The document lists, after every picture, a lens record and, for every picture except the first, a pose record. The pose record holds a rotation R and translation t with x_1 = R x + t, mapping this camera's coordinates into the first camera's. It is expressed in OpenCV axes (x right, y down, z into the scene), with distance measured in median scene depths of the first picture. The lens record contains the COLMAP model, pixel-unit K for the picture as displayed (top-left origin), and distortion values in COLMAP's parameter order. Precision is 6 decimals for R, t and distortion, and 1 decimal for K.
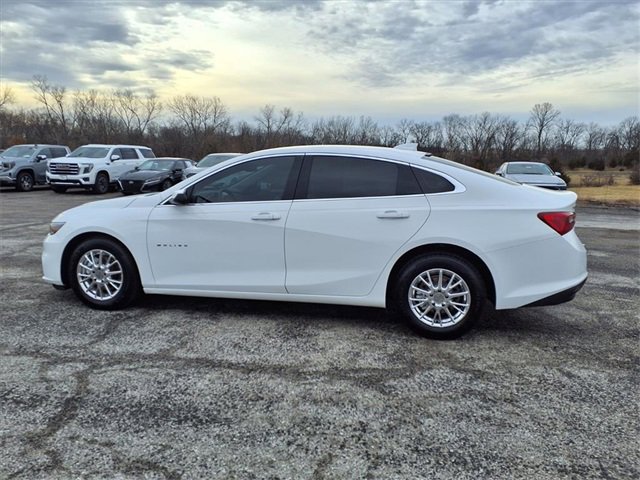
lens RADIAL K [[505.9, 0, 318.5], [0, 505.9, 240.2], [0, 0, 1]] dist [0.068196, -0.093625]
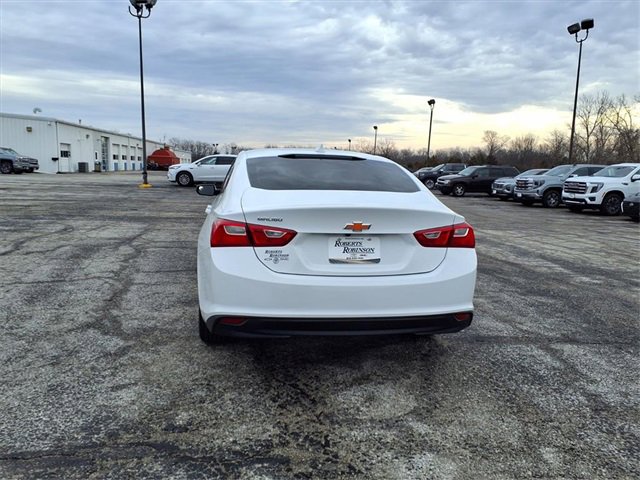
lens RADIAL K [[509.4, 0, 322.7], [0, 509.4, 230.5], [0, 0, 1]] dist [0.061841, -0.078915]
pose [[0.391059, 0.106779, -0.914150, 1.066471], [-0.166044, 0.985134, 0.044039, -0.082454], [0.905263, 0.134568, 0.402976, 0.685725]]
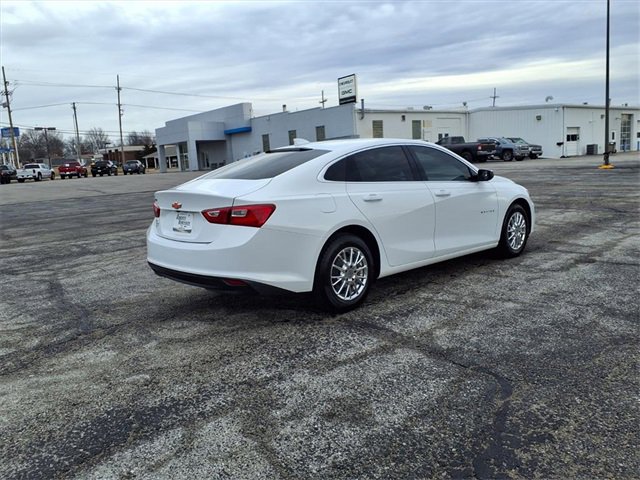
lens RADIAL K [[511.2, 0, 317.6], [0, 511.2, 230.4], [0, 0, 1]] dist [0.070673, -0.105449]
pose [[-0.562155, 0.129069, -0.816899, 1.113532], [-0.084800, 0.973546, 0.212175, -0.242553], [0.822673, 0.188548, -0.536338, 1.712448]]
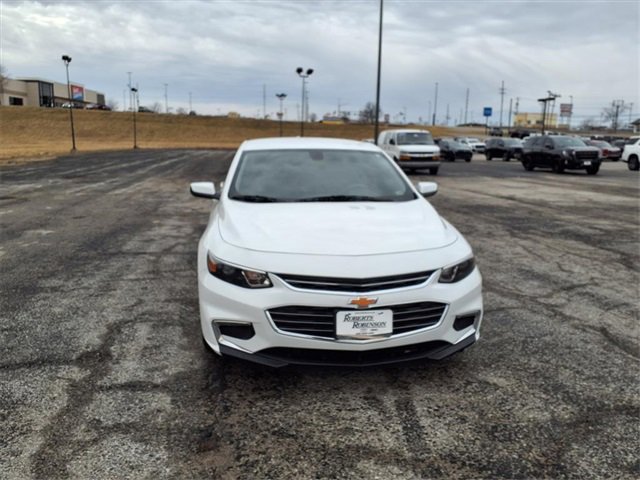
lens RADIAL K [[524.4, 0, 319.4], [0, 524.4, 229.1], [0, 0, 1]] dist [0.006584, -0.016920]
pose [[-0.357361, -0.169648, 0.918429, -1.151911], [0.132181, 0.964280, 0.229549, -0.269802], [-0.924565, 0.203431, -0.322172, 1.482513]]
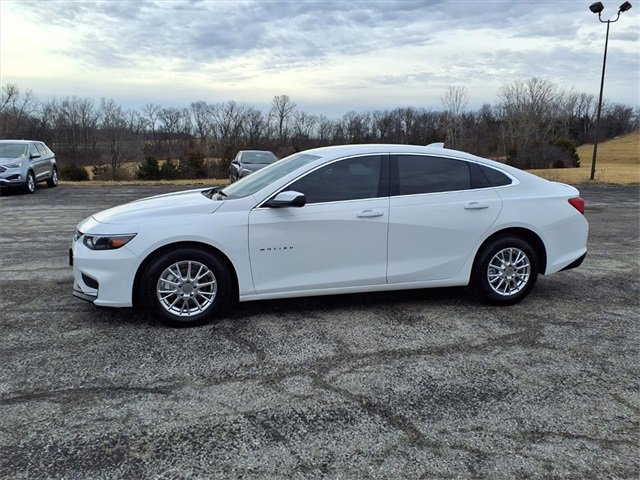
lens RADIAL K [[506.2, 0, 317.0], [0, 506.2, 240.8], [0, 0, 1]] dist [0.073301, -0.095418]
pose [[0.887577, -0.080866, 0.453507, -0.631065], [0.069101, 0.996705, 0.042486, -0.039154], [-0.455448, -0.006372, 0.890240, 0.097642]]
